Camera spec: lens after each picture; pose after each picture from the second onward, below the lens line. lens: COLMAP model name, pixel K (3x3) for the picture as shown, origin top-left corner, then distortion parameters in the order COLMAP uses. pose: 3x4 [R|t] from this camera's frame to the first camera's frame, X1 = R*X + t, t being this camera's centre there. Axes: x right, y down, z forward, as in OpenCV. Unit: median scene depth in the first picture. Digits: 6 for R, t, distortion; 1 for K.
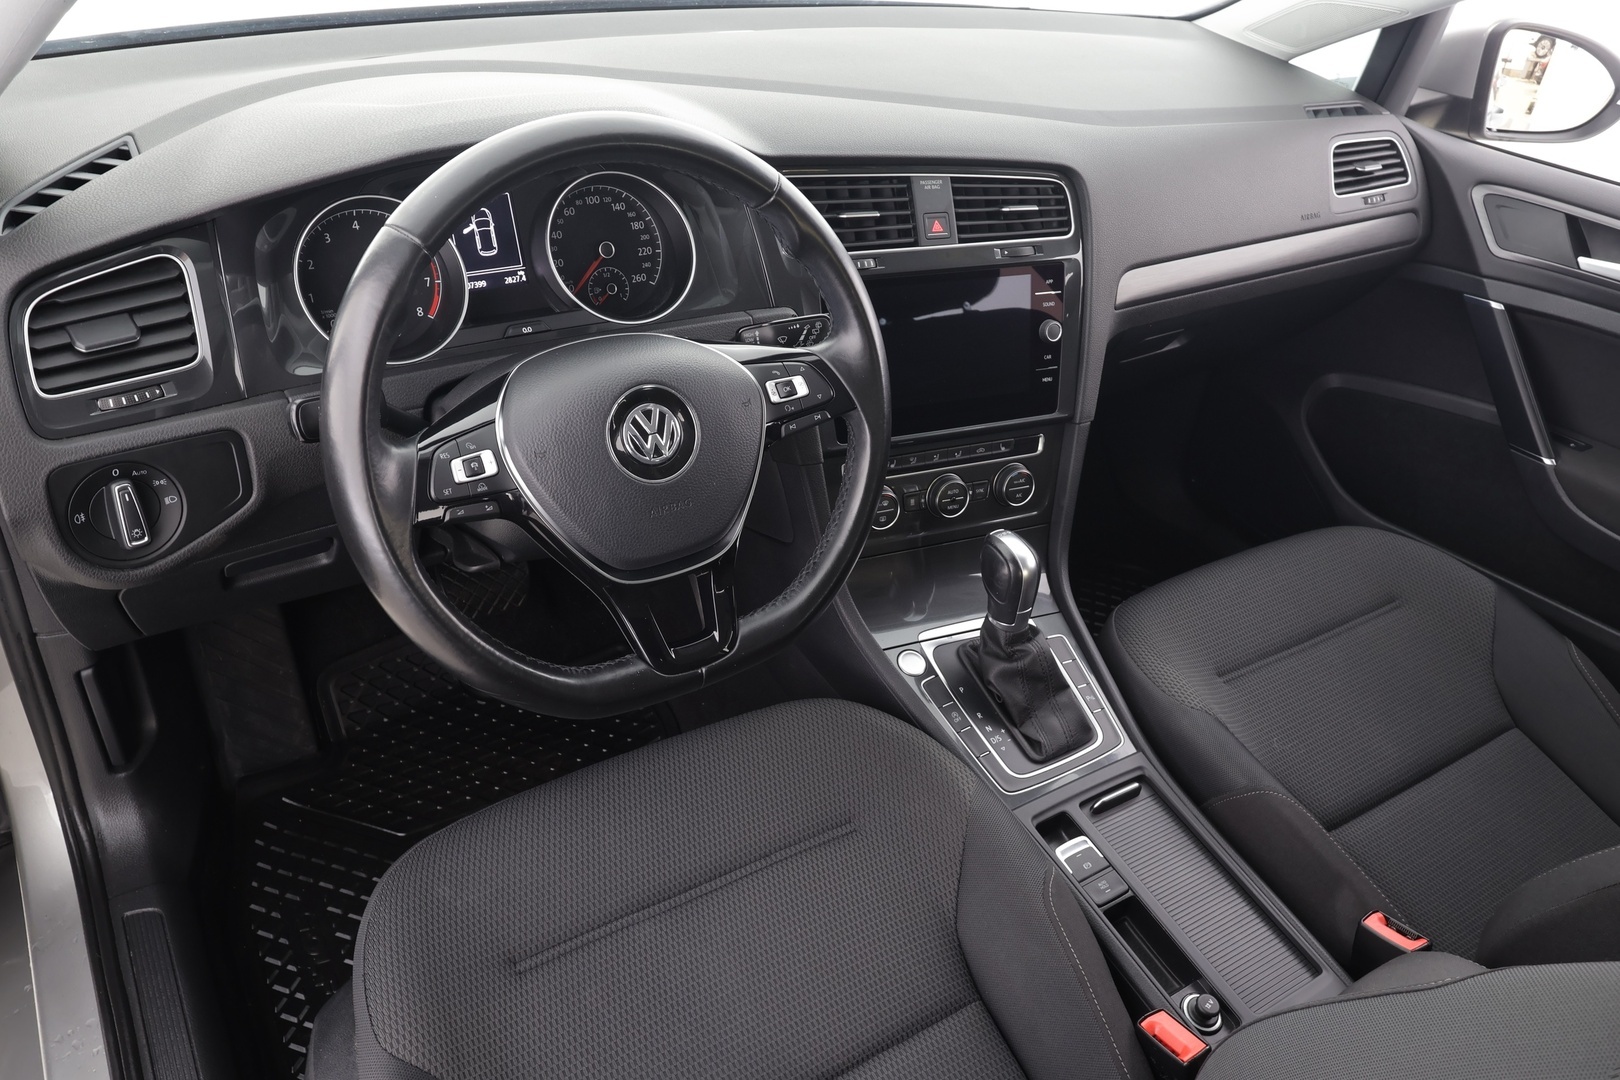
lens RADIAL K [[1182.1, 0, 810.7], [0, 1182.1, 541.0], [0, 0, 1]] dist [-0.014459, -0.006824]
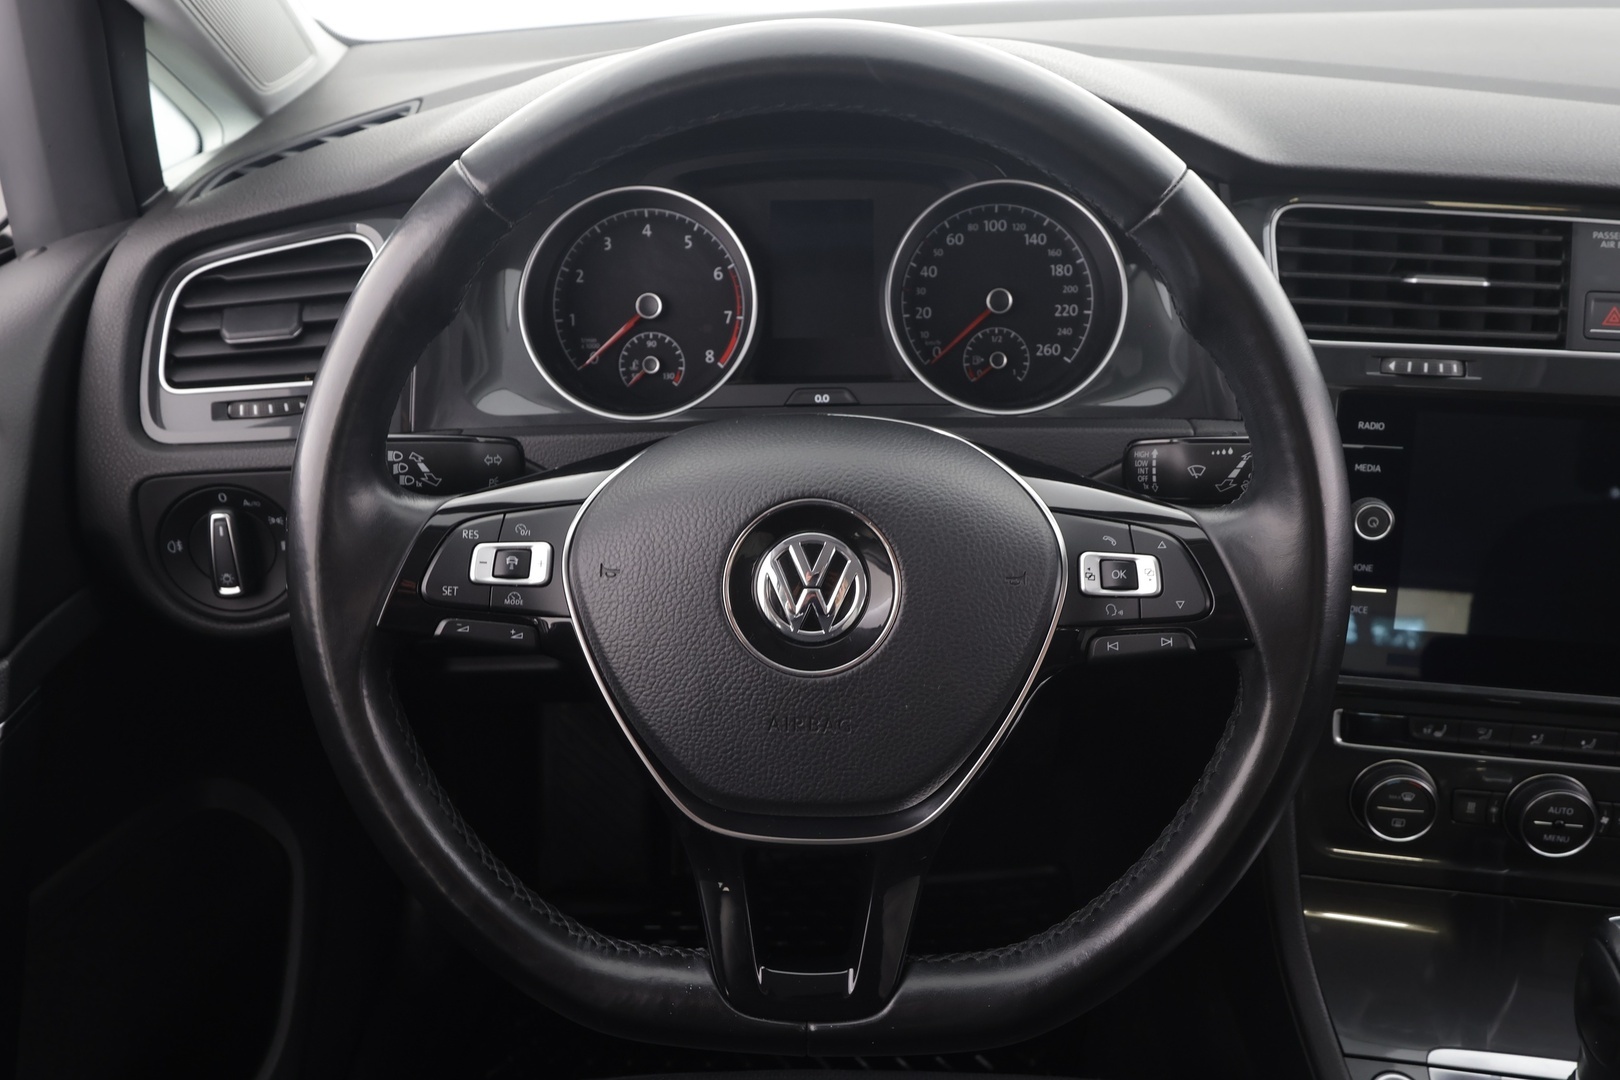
lens RADIAL K [[1180.4, 0, 832.6], [0, 1180.4, 512.8], [0, 0, 1]] dist [0.006331, -0.013152]
pose [[0.831907, 0.180482, -0.524744, 0.107522], [-0.230030, 0.972717, -0.030121, -0.084542], [0.504991, 0.145765, 0.850727, 0.383272]]
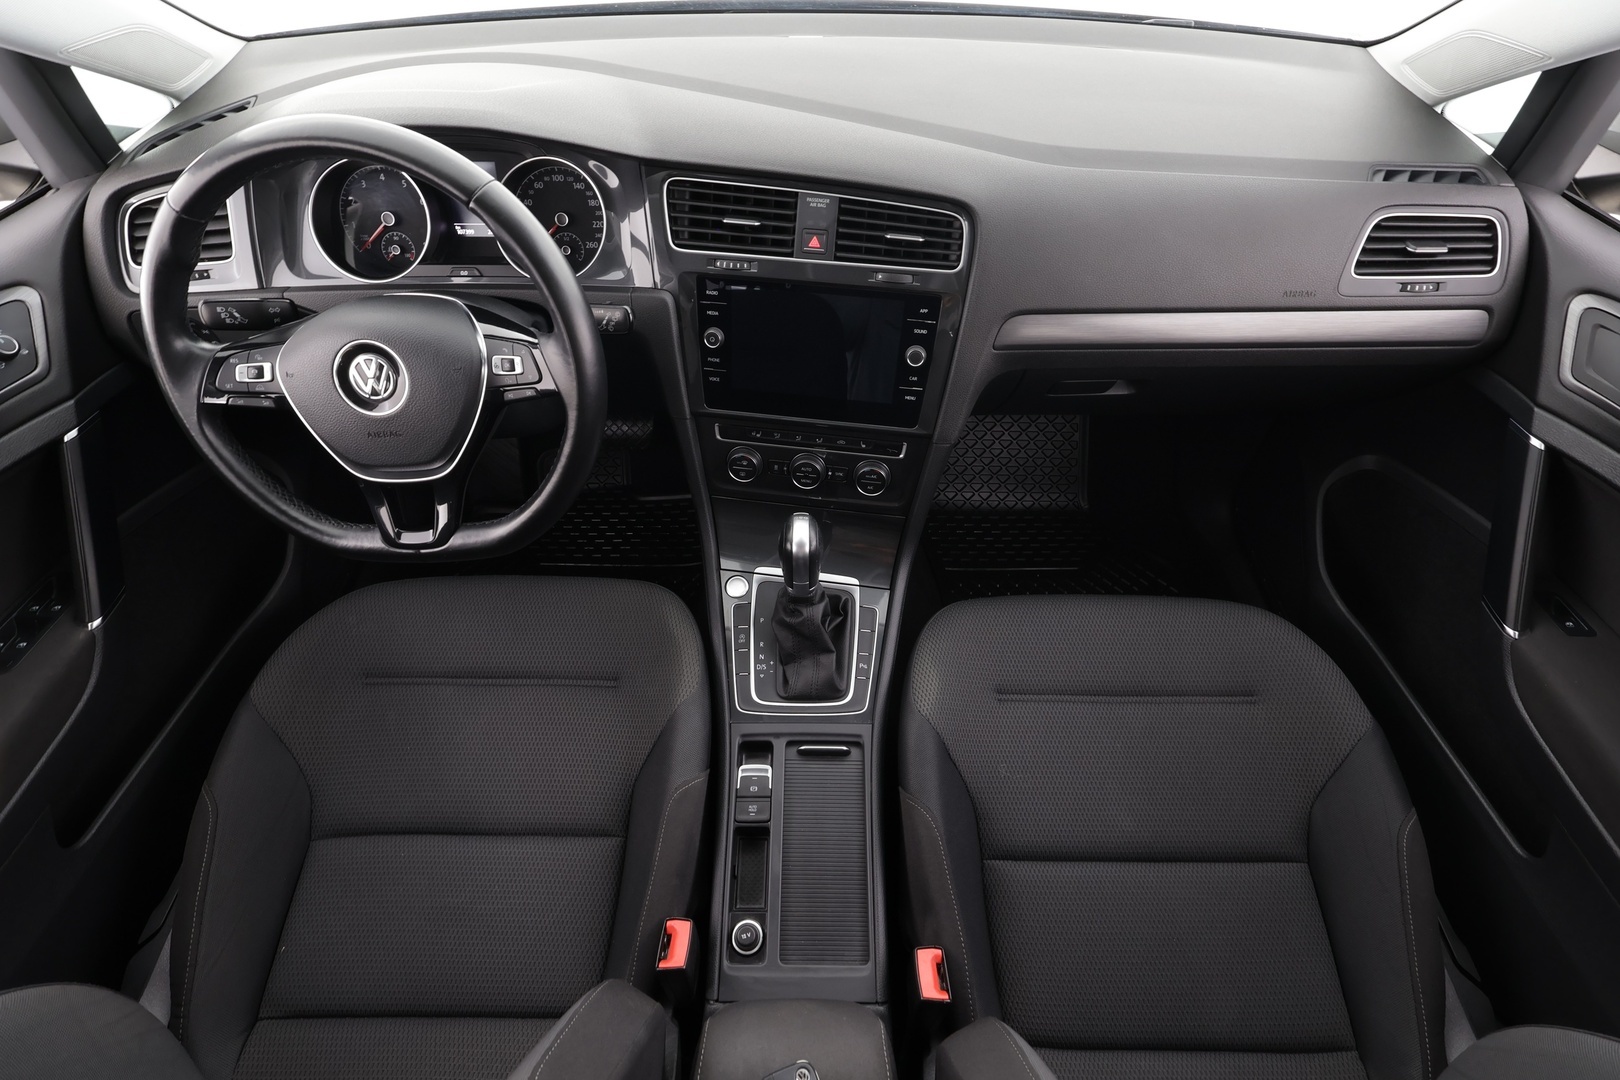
lens RADIAL K [[742.6, 0, 811.2], [0, 742.6, 544.0], [0, 0, 1]] dist [-0.011948, 0.003223]
pose [[0.841060, 0.342879, -0.418391, 0.494623], [-0.245372, 0.931123, 0.269820, -0.186425], [0.482089, -0.124273, 0.867263, 0.345702]]
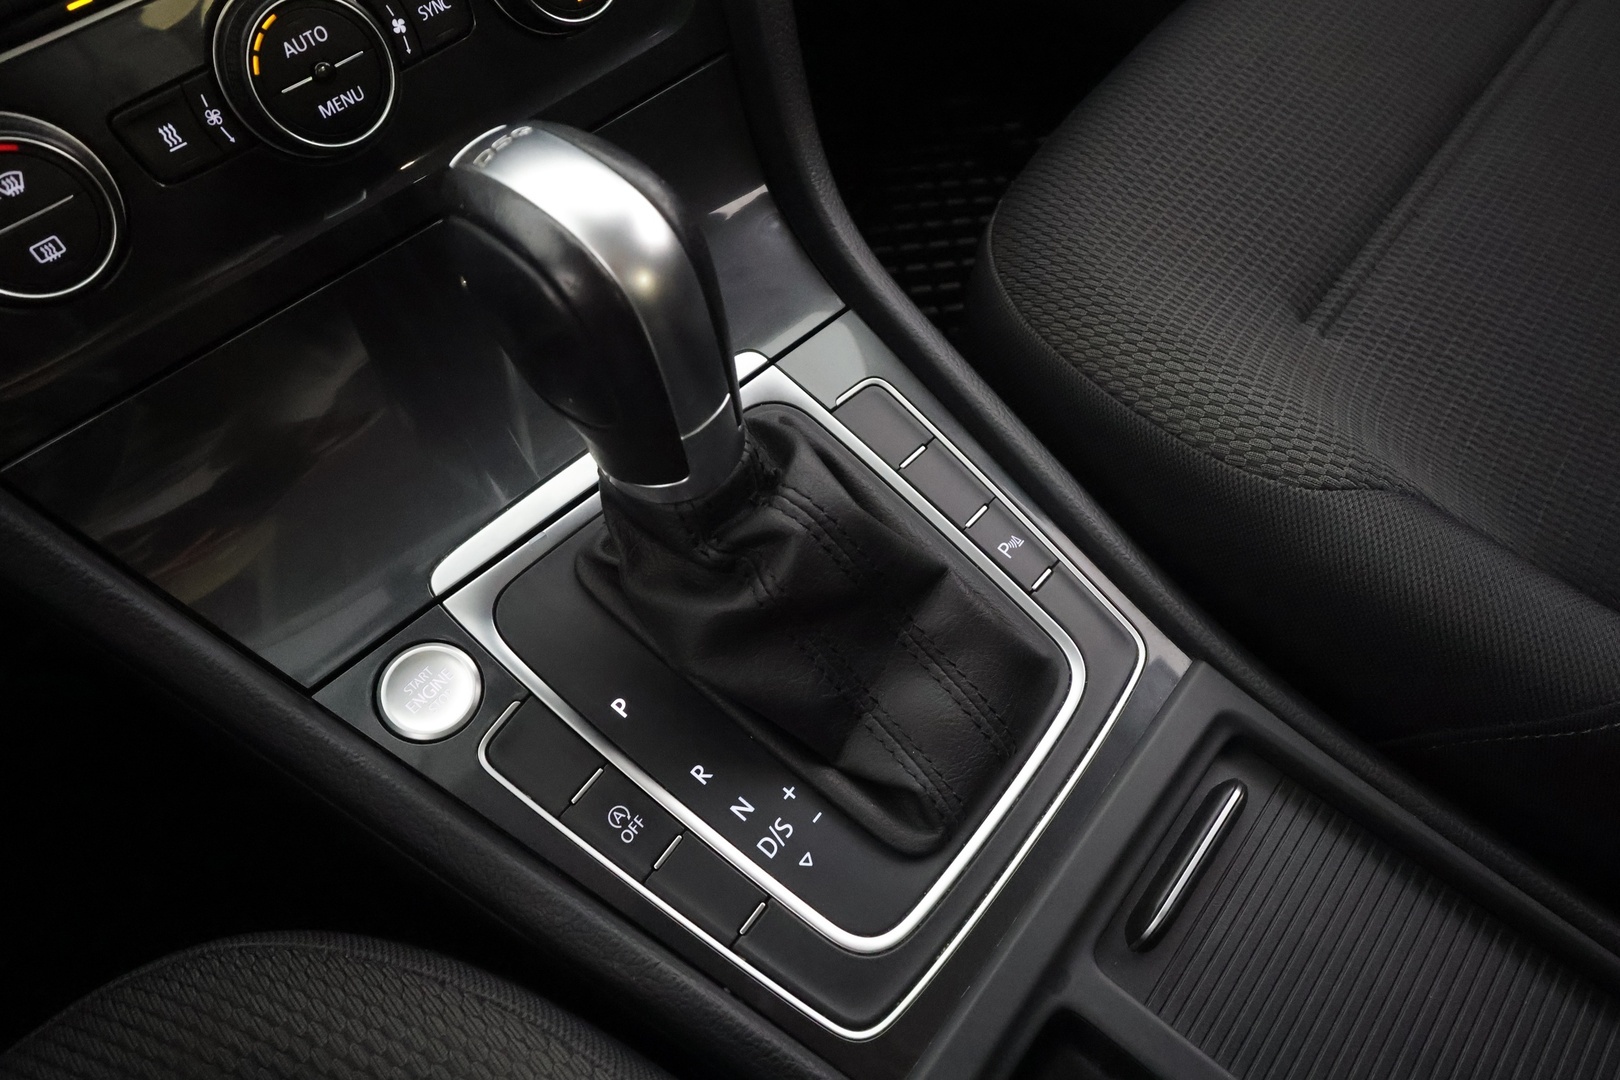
lens RADIAL K [[1088.0, 0, 820.1], [0, 1088.0, 543.9], [0, 0, 1]] dist [-0.000276, 0.010558]
pose [[0.930828, -0.362962, 0.042628, 0.183651], [0.326141, 0.877651, 0.351227, 0.007829], [-0.164895, -0.313029, 0.935319, 0.762598]]
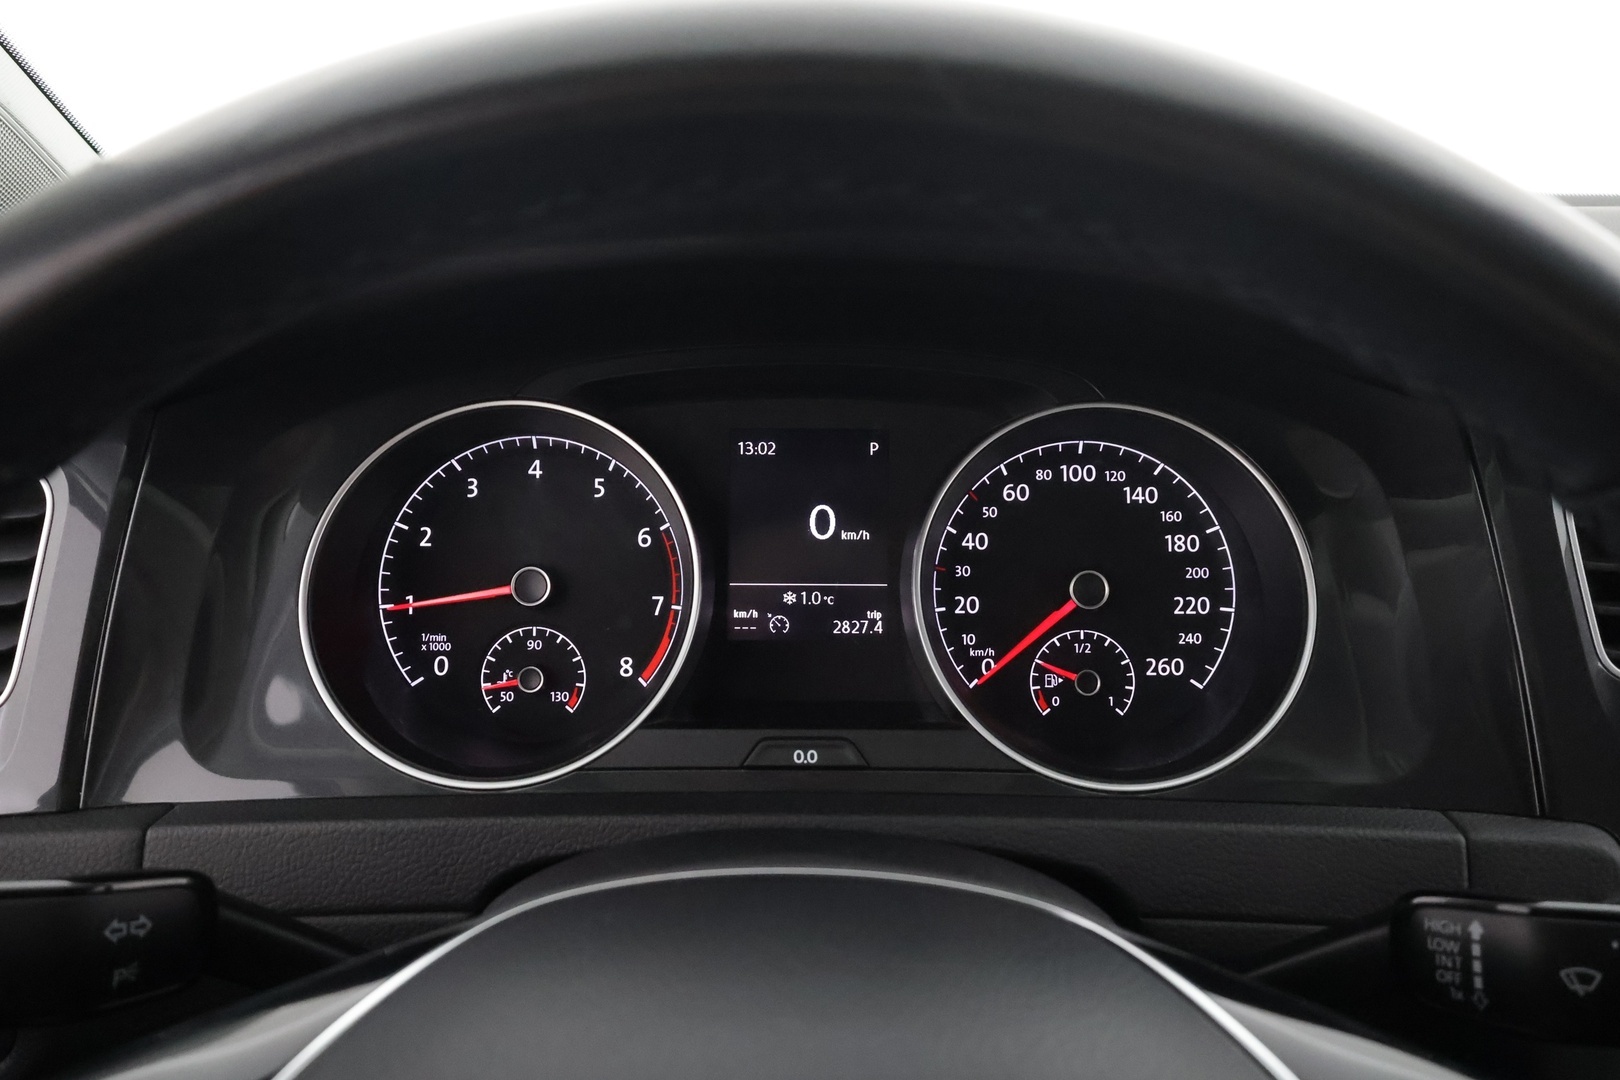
lens RADIAL K [[1180.4, 0, 820.5], [0, 1180.4, 542.2], [0, 0, 1]] dist [0.006331, -0.013152]
pose [[0.837599, 0.104908, -0.536118, -0.029543], [-0.245952, 0.948715, -0.198615, -0.146224], [0.487787, 0.298218, 0.820445, 0.567608]]
